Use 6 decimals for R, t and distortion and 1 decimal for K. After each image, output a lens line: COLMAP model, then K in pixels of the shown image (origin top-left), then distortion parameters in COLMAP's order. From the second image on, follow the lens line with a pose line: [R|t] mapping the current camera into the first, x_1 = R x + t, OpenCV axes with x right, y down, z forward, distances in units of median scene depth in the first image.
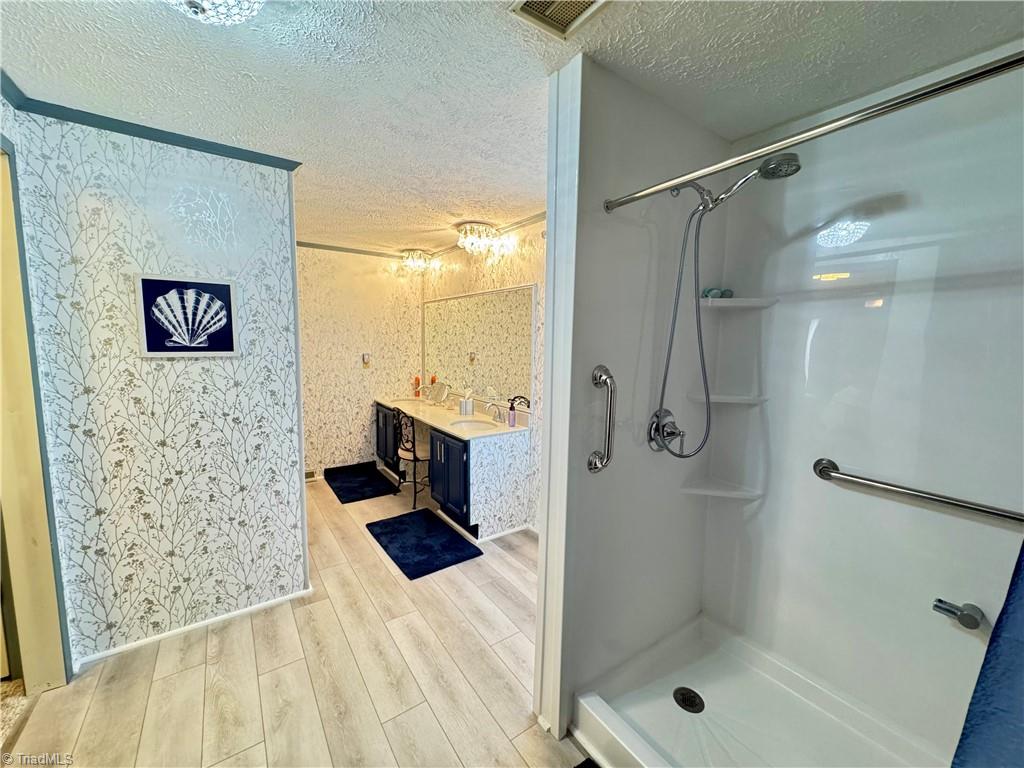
lens RADIAL K [[407.0, 0, 512.5], [0, 407.0, 384.3], [0, 0, 1]] dist [-0.003979, 0.000333]
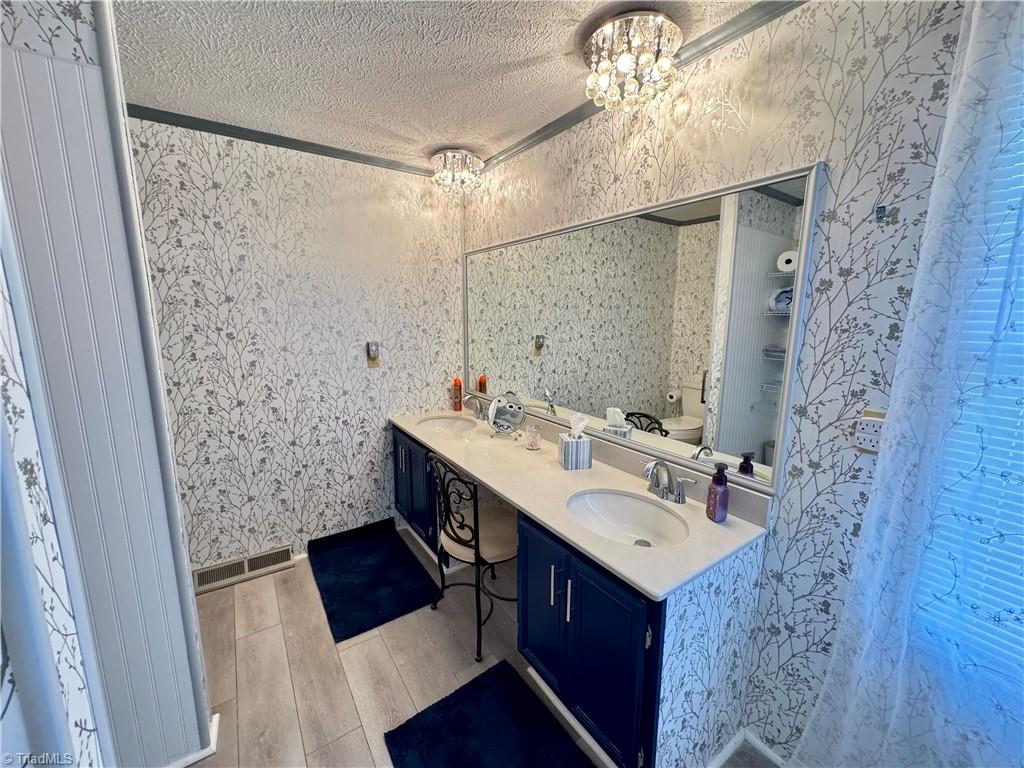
lens RADIAL K [[407.0, 0, 512.1], [0, 407.0, 382.2], [0, 0, 1]] dist [-0.003979, 0.000333]
pose [[0.999801, -0.011274, -0.016445, -0.158746], [0.012212, 0.998236, 0.058099, -0.052164], [0.015761, -0.058289, 0.998175, 0.439423]]
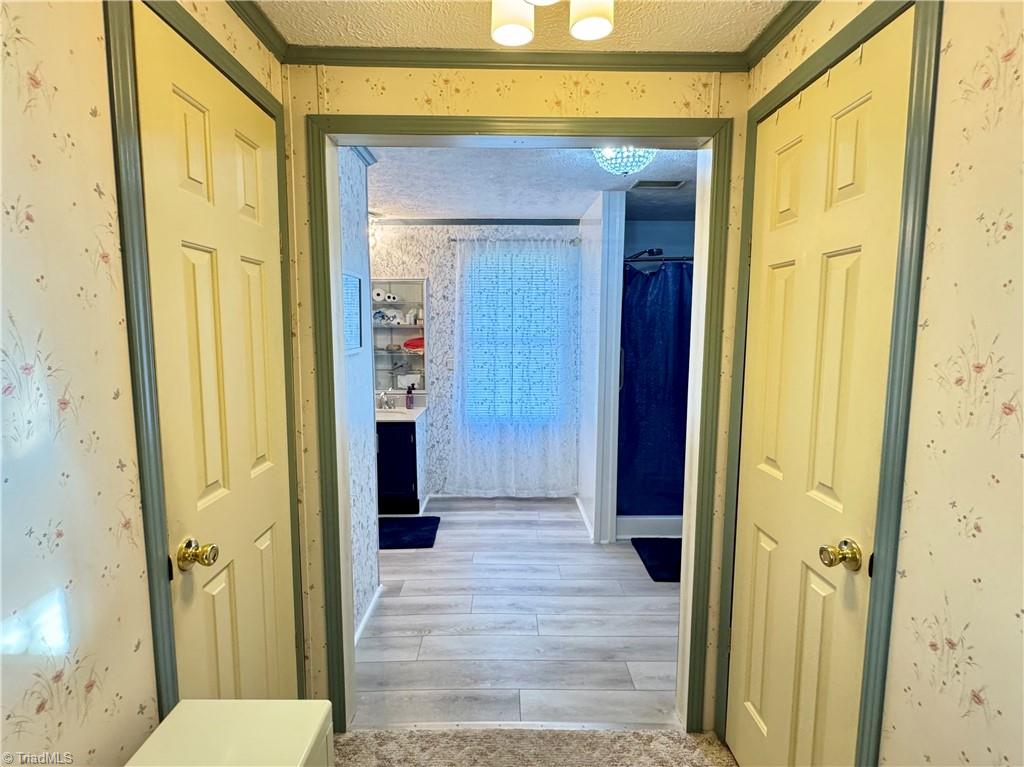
lens RADIAL K [[510.4, 0, 514.9], [0, 510.4, 380.1], [0, 0, 1]] dist [0.001722, 0.000725]
pose [[0.570368, -0.105014, 0.814649, -0.709904], [0.099202, 0.993341, 0.058593, -0.017973], [-0.815377, 0.047395, 0.576988, -0.005249]]
